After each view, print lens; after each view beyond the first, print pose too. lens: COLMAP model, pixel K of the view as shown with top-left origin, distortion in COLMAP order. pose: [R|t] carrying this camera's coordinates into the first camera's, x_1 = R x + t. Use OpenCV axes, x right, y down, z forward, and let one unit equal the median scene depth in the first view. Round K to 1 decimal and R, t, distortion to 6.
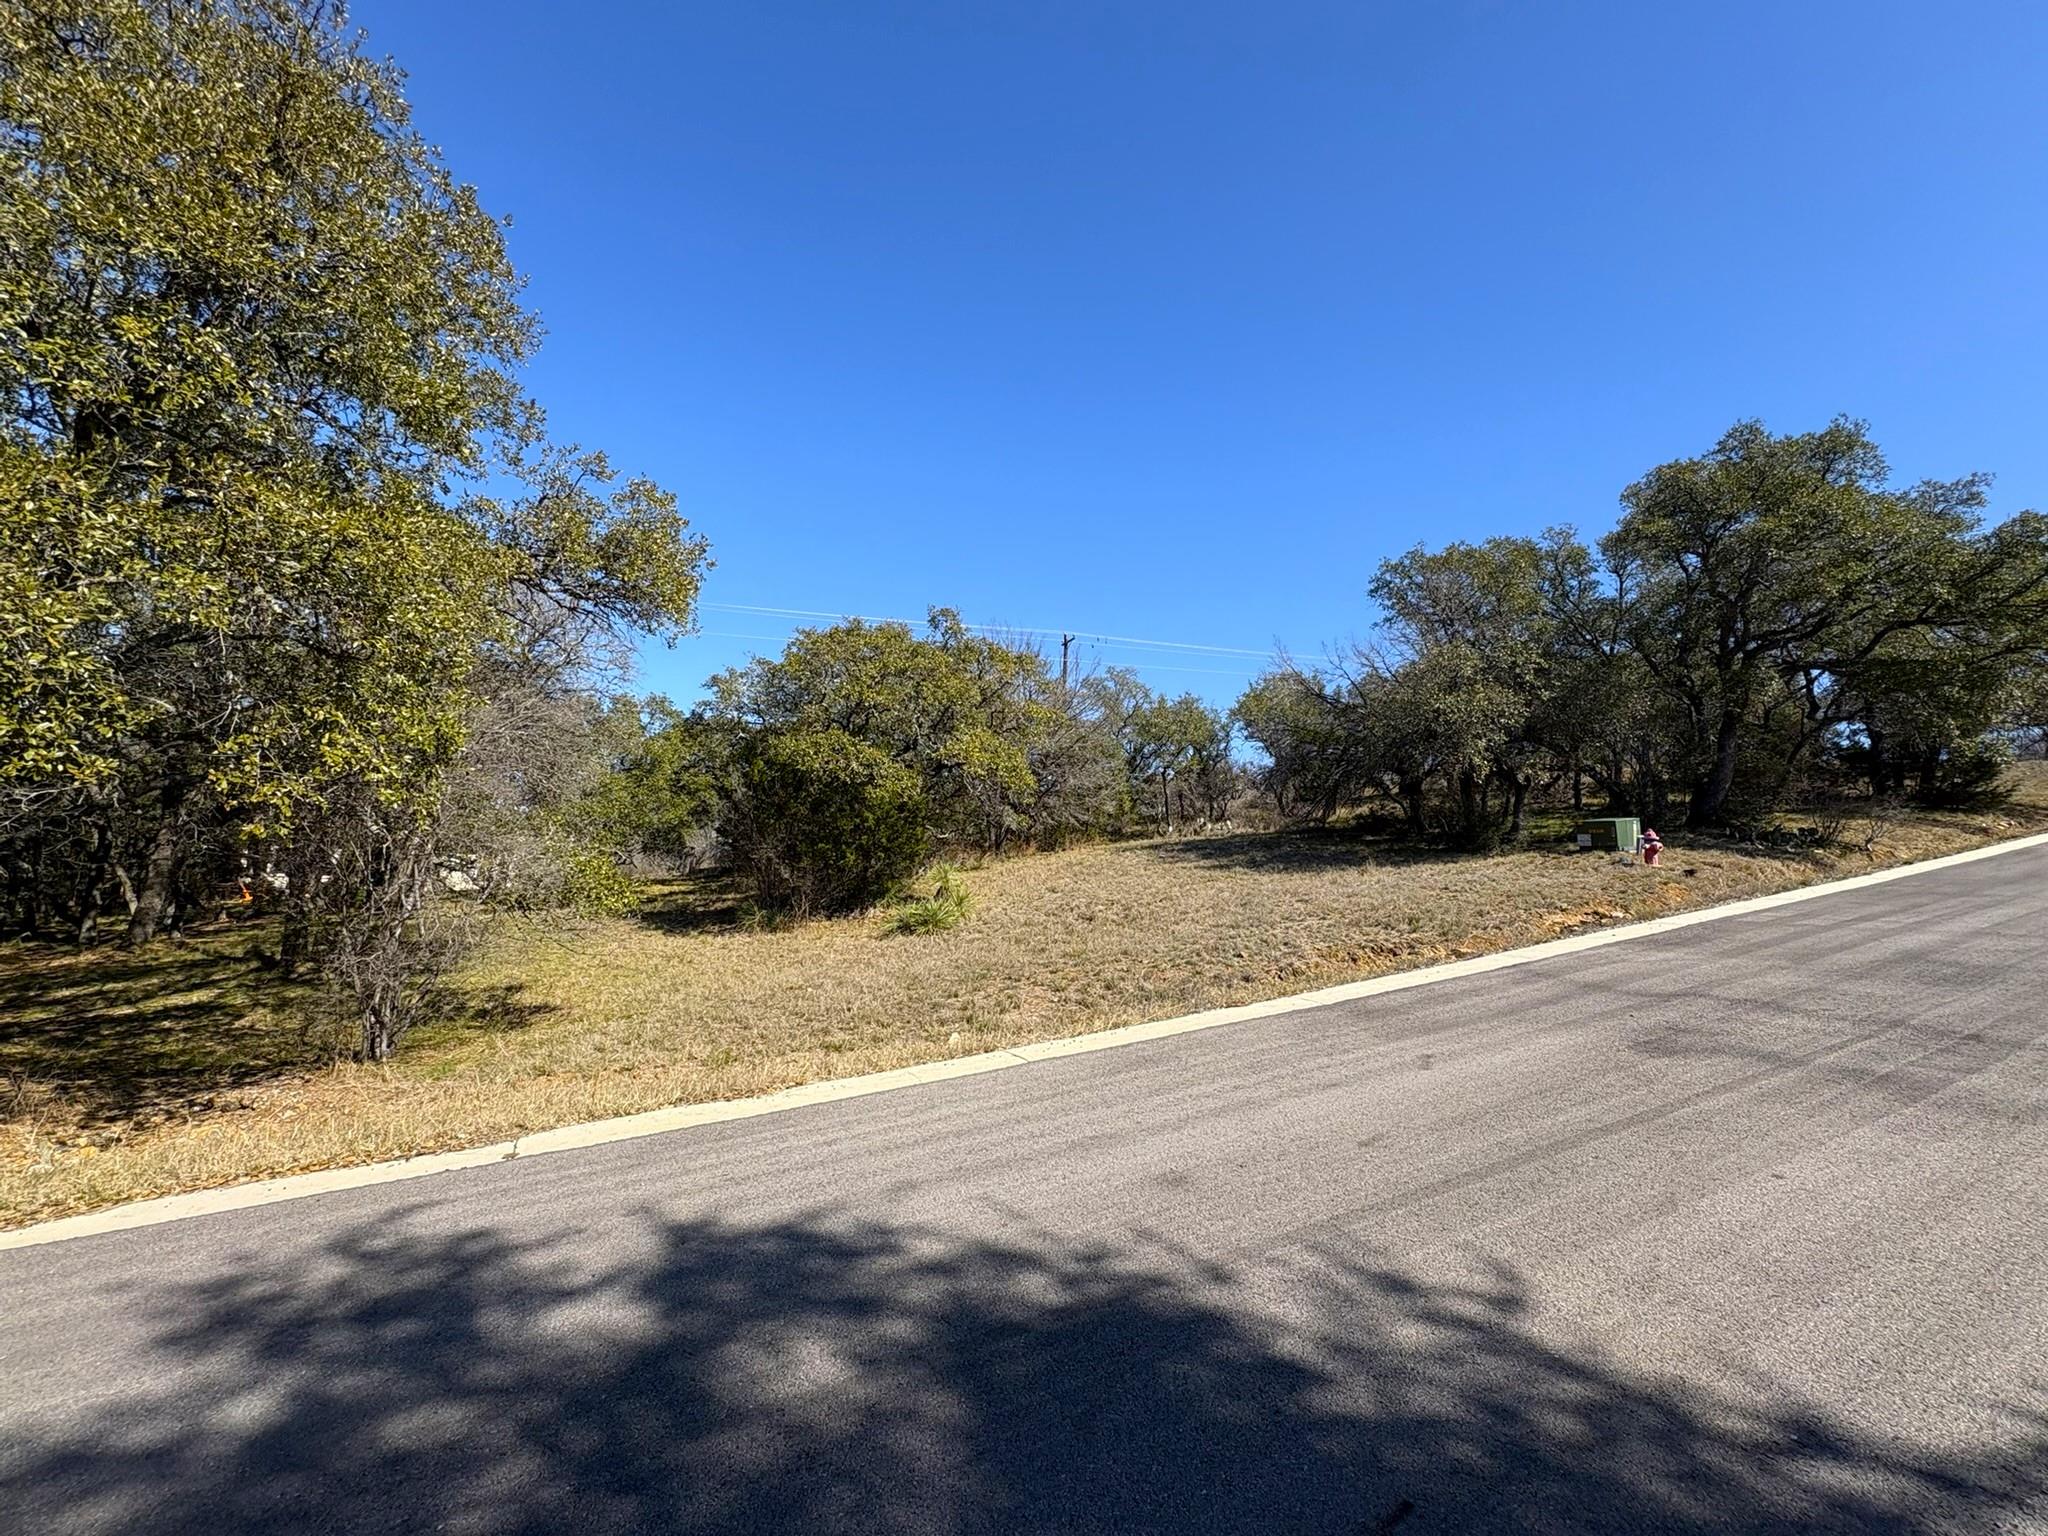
lens RADIAL K [[841.7, 0, 1041.4], [0, 841.7, 761.9], [0, 0, 1]] dist [-0.000325, 0.000208]
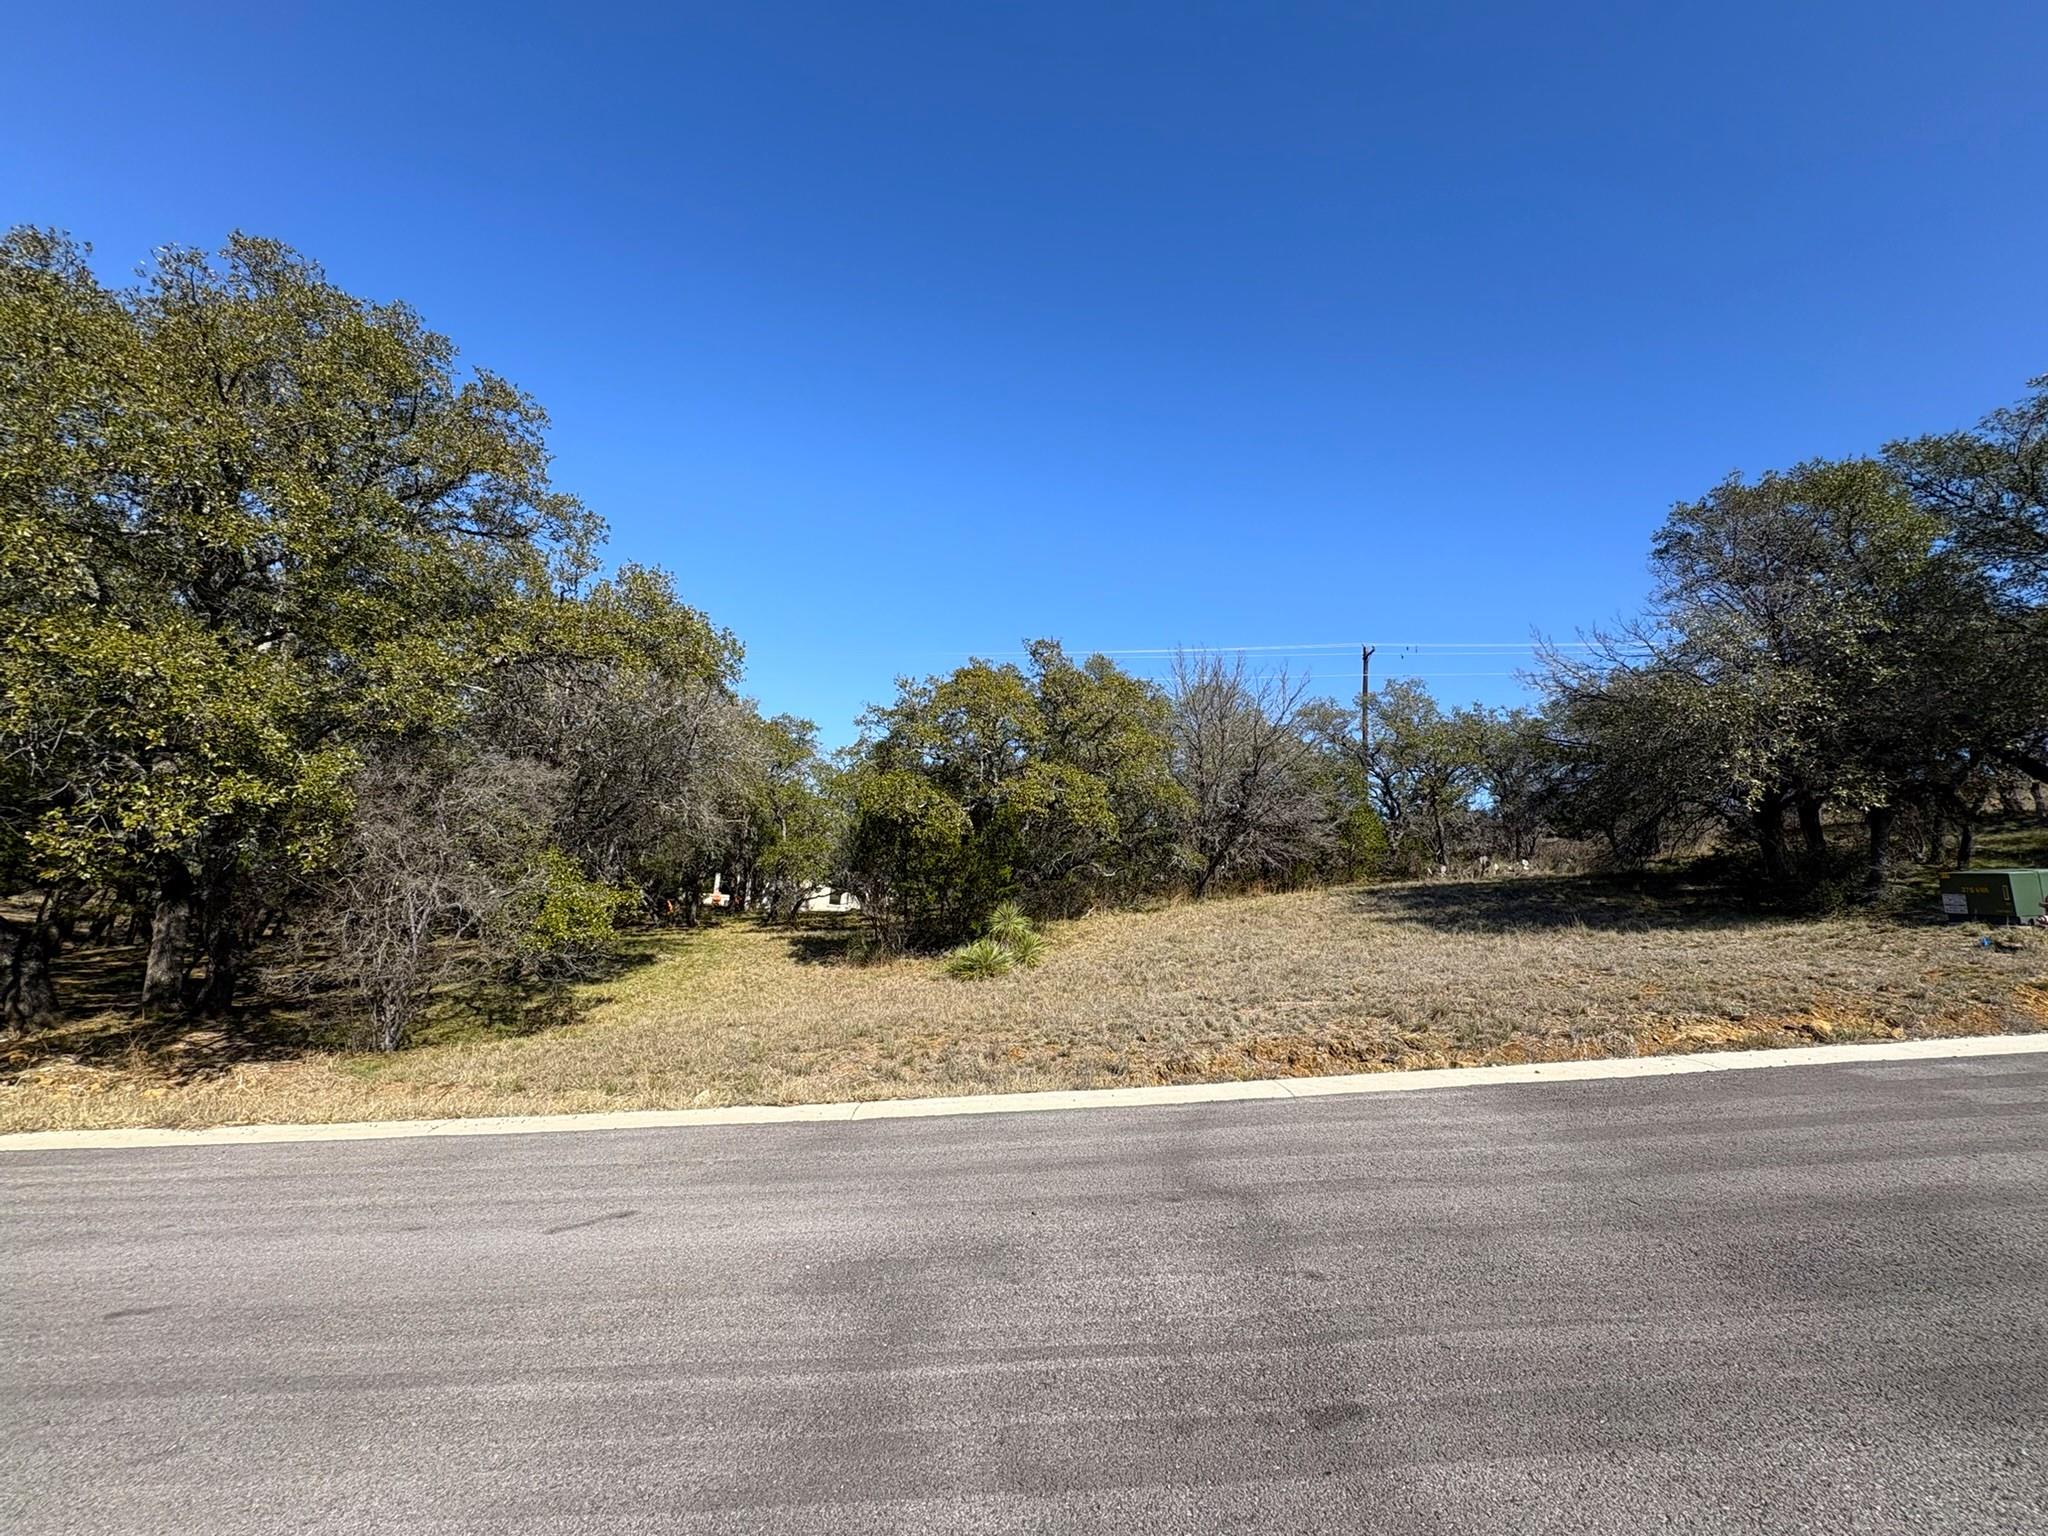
lens RADIAL K [[841.7, 0, 1041.4], [0, 841.7, 761.9], [0, 0, 1]] dist [-0.000325, 0.000208]
pose [[0.889776, -0.042614, -0.454404, 0.327219], [0.026425, 0.998771, -0.041921, -0.002455], [0.455632, 0.025293, 0.889809, 0.142742]]
